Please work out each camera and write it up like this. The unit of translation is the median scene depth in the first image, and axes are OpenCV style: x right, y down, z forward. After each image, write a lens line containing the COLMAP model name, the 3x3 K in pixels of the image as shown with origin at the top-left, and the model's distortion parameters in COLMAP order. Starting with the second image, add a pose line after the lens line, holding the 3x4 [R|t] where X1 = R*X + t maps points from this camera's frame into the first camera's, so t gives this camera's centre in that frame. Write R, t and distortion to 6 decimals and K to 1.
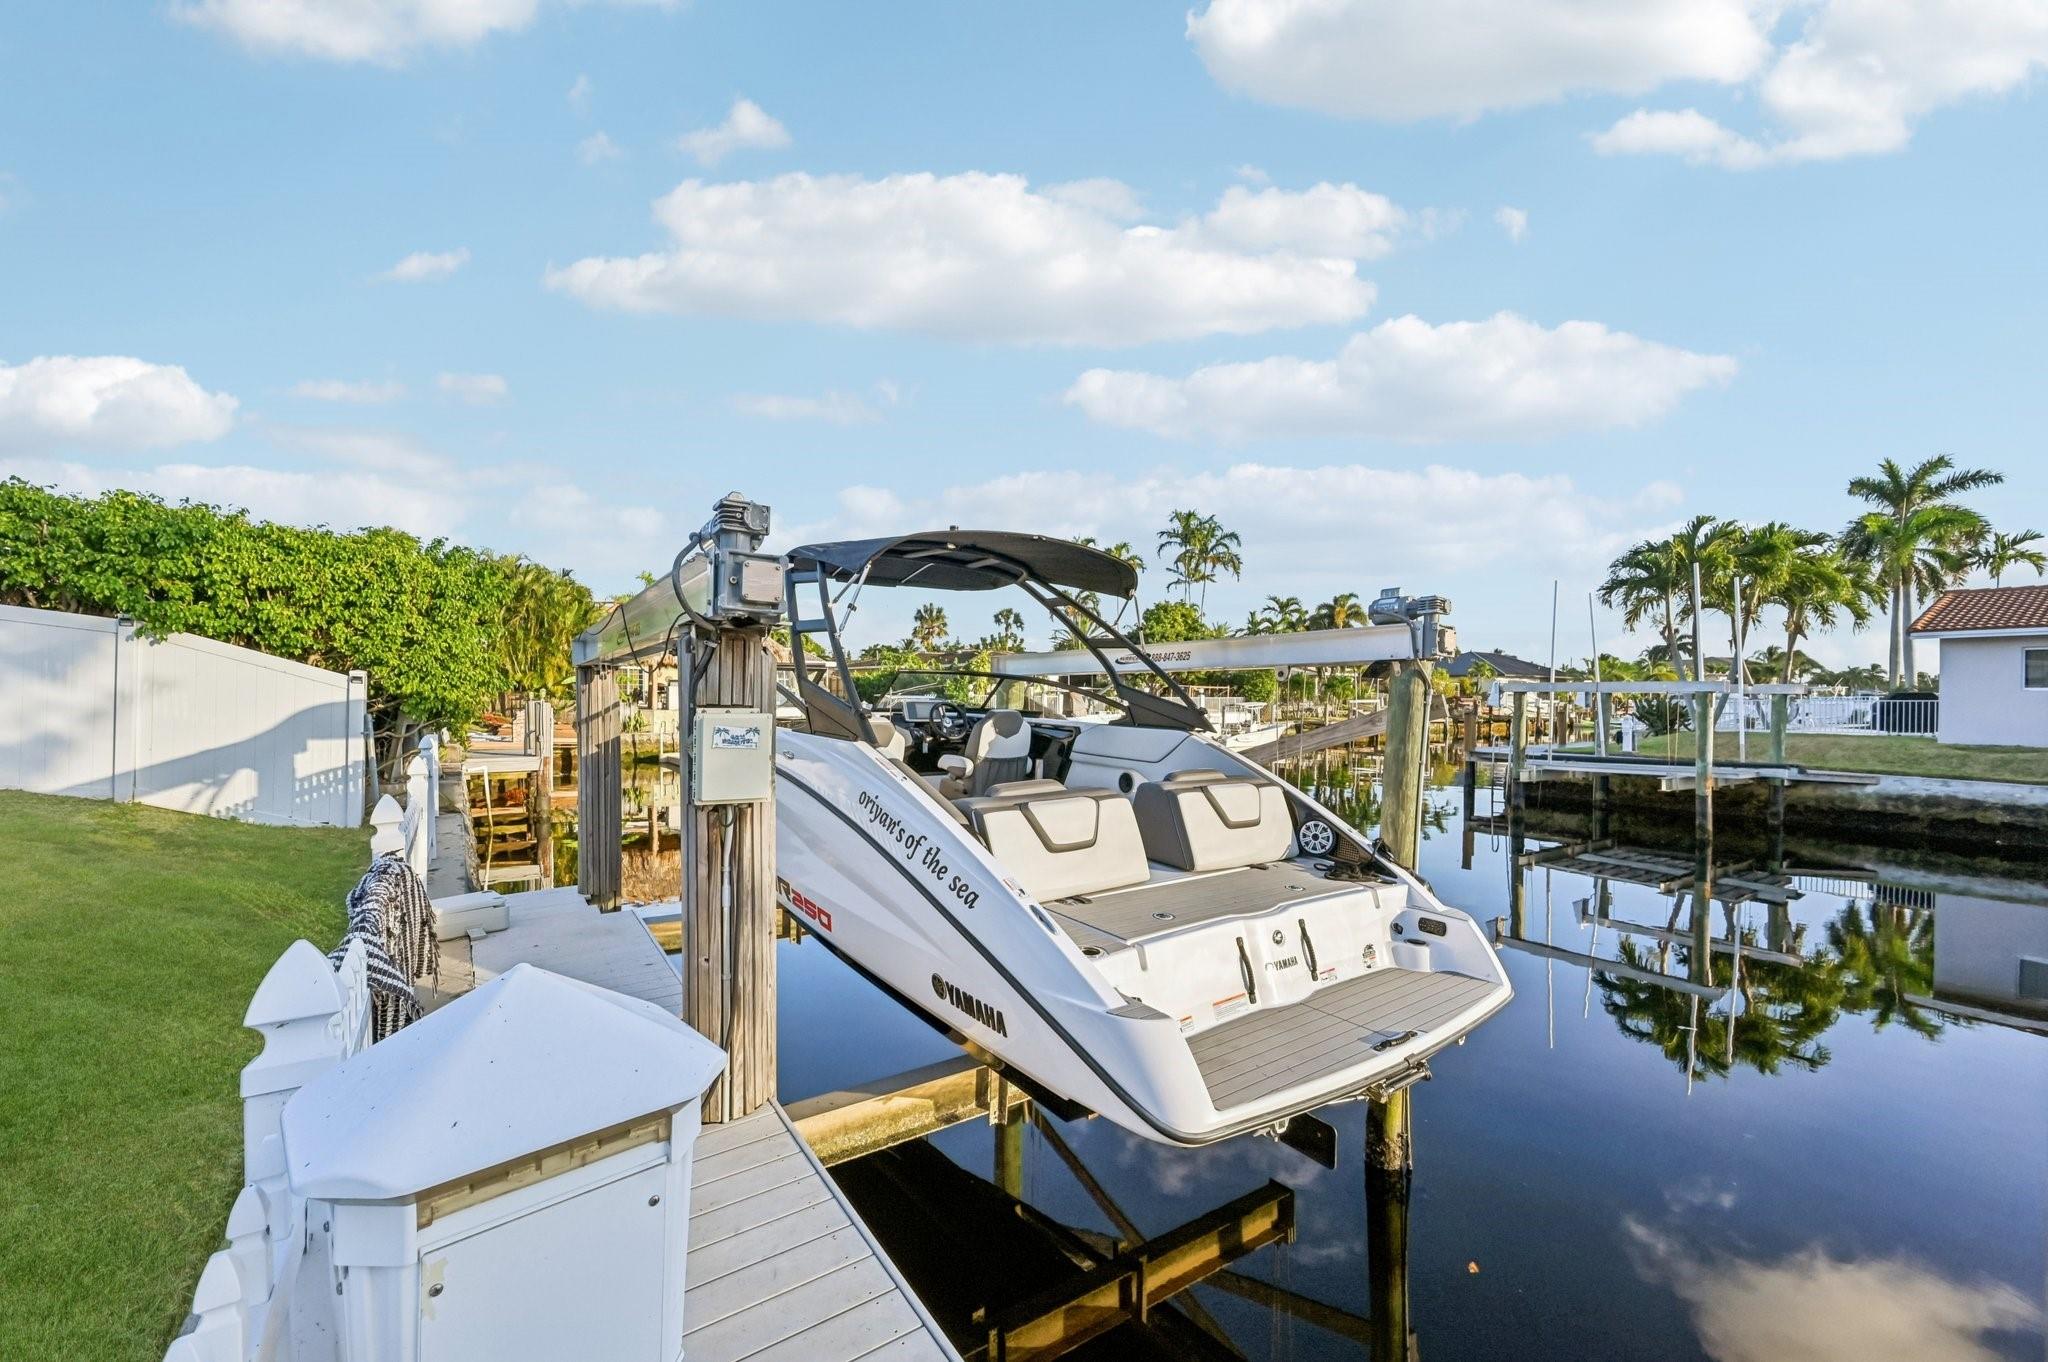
lens RADIAL K [[792.0, 0, 1024.0], [0, 792.0, 681.0], [0, 0, 1]] dist [-0.001710, -0.000116]
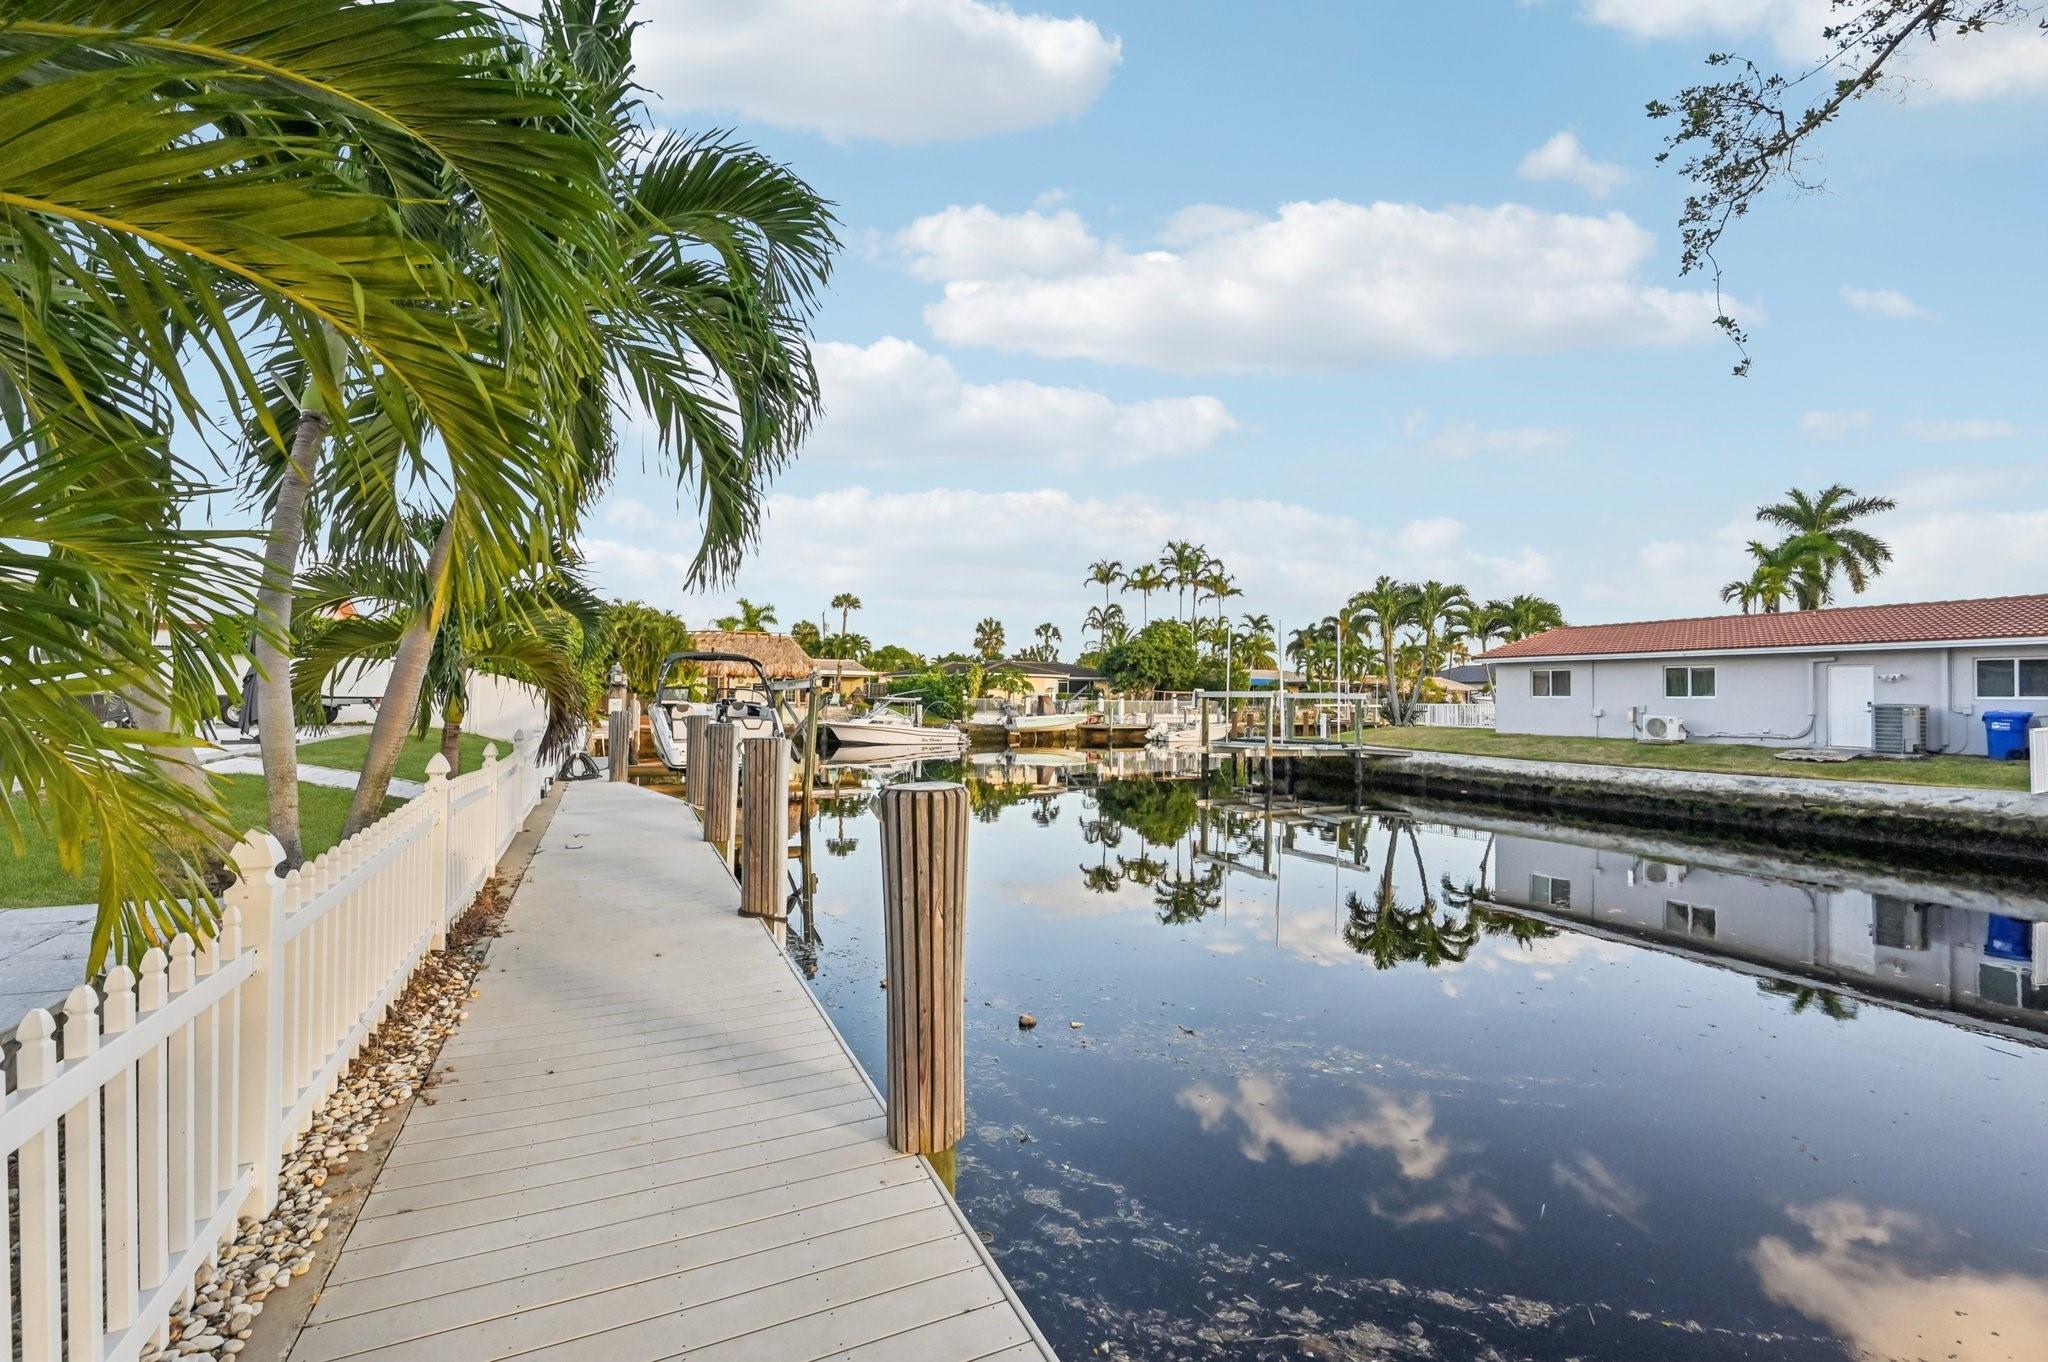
lens RADIAL K [[811.1, 0, 1024.0], [0, 811.1, 681.0], [0, 0, 1]] dist [0.002104, 0.000137]
pose [[0.988782, 0.002438, -0.149345, 0.212760], [-0.003209, 0.999983, -0.004920, -0.003782], [0.149330, 0.005344, 0.988773, -0.274877]]
